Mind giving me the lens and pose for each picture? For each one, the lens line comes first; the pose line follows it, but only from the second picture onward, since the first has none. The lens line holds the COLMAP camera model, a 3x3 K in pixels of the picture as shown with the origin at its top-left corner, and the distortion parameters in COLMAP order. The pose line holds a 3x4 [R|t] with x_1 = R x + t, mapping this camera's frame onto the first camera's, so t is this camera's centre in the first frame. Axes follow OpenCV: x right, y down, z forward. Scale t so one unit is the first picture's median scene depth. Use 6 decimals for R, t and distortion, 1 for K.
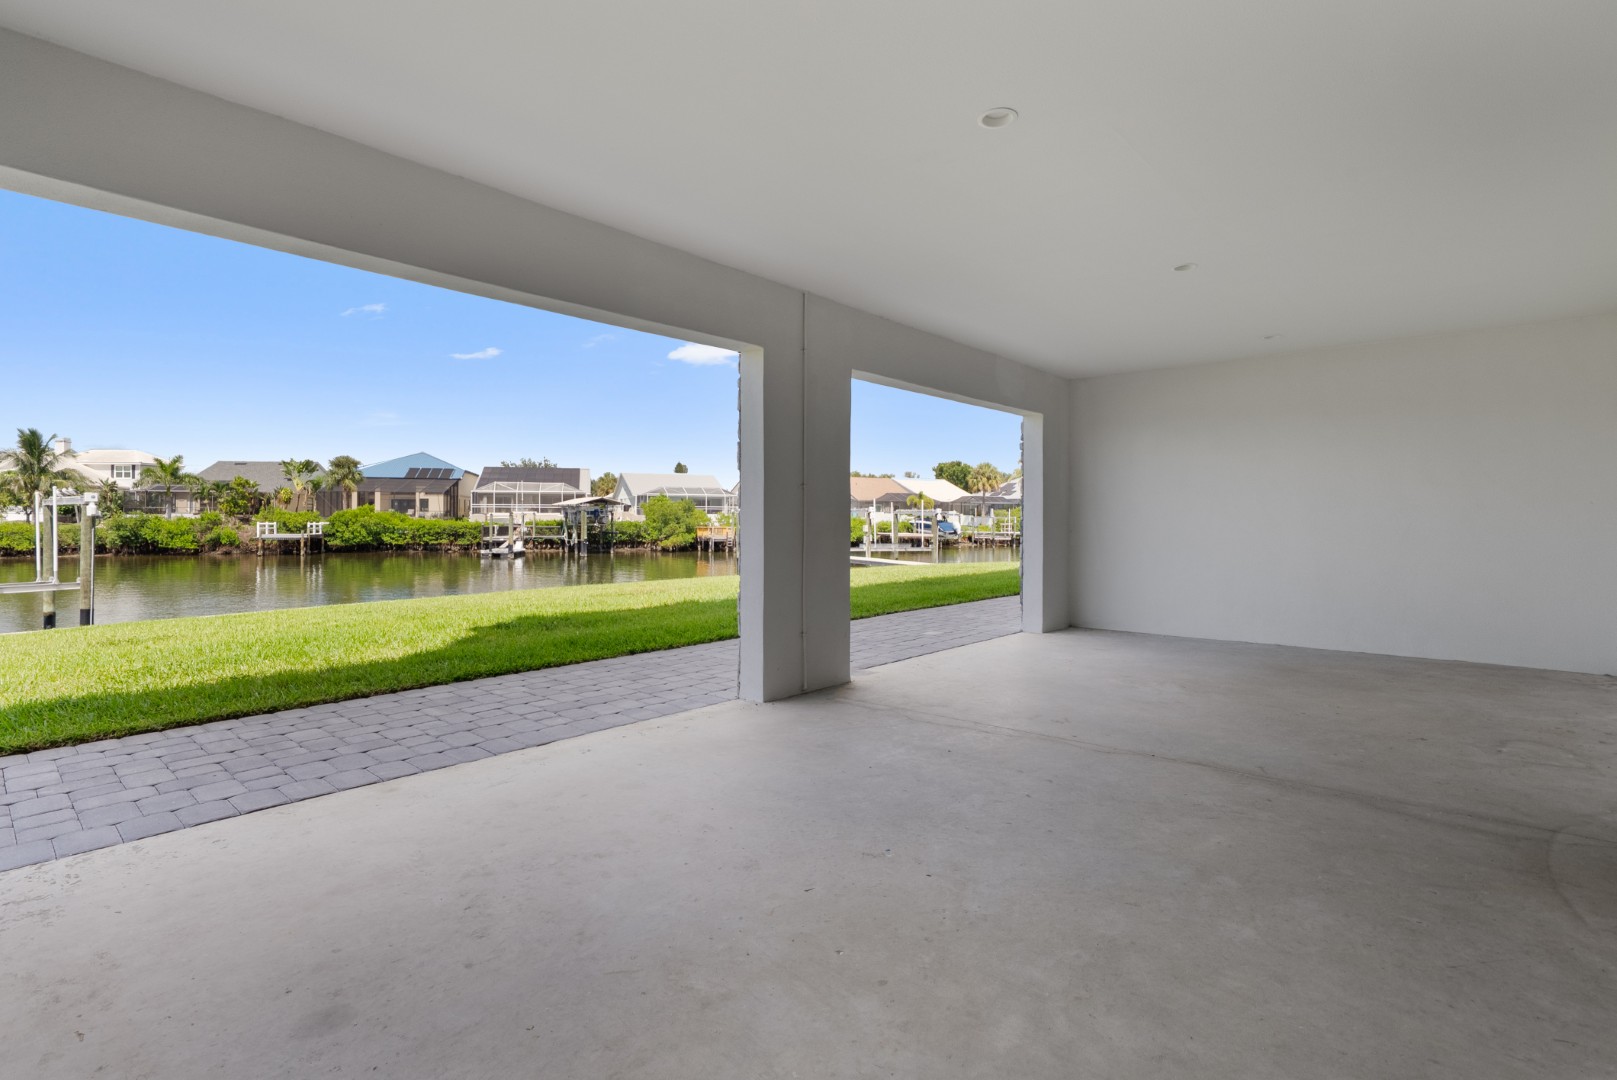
lens RADIAL K [[748.8, 0, 803.6], [0, 748.8, 534.8], [0, 0, 1]] dist [0.003294, 0.000315]
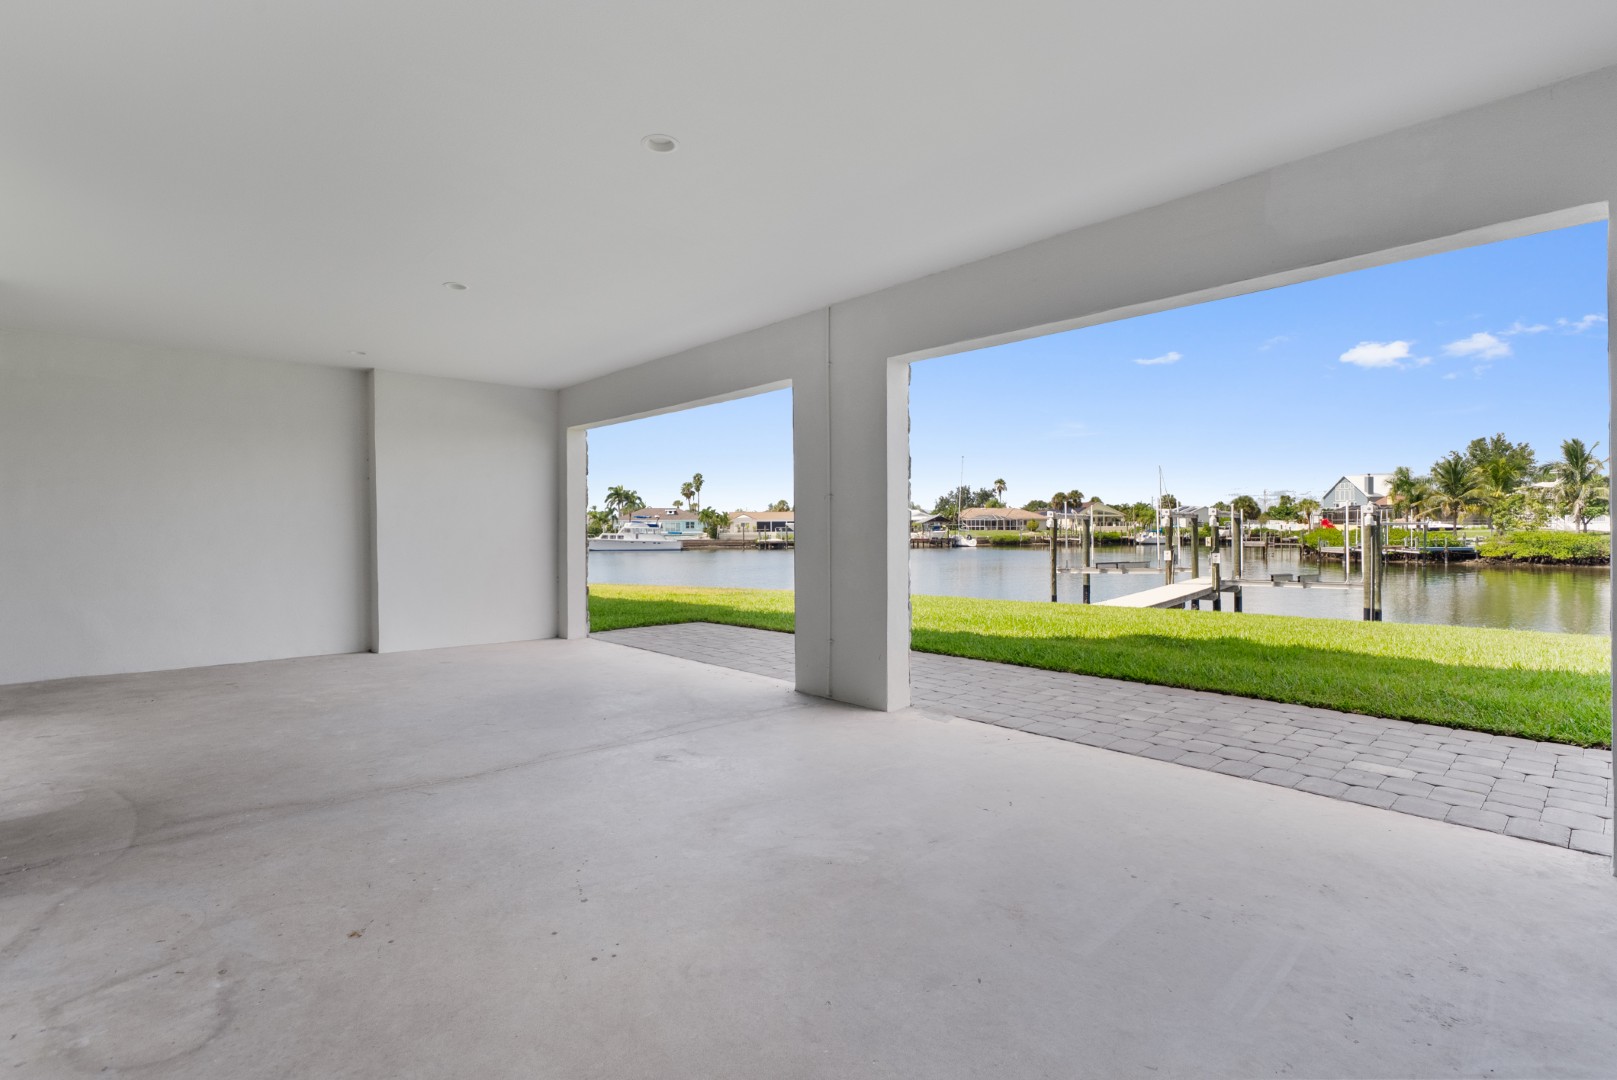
lens RADIAL K [[748.8, 0, 803.8], [0, 748.8, 535.4], [0, 0, 1]] dist [0.003294, 0.000315]
pose [[-0.069997, 0.006681, -0.997525, 1.016805], [-0.018146, 0.999804, 0.007970, -0.017789], [0.997382, 0.018659, -0.069862, 1.029481]]
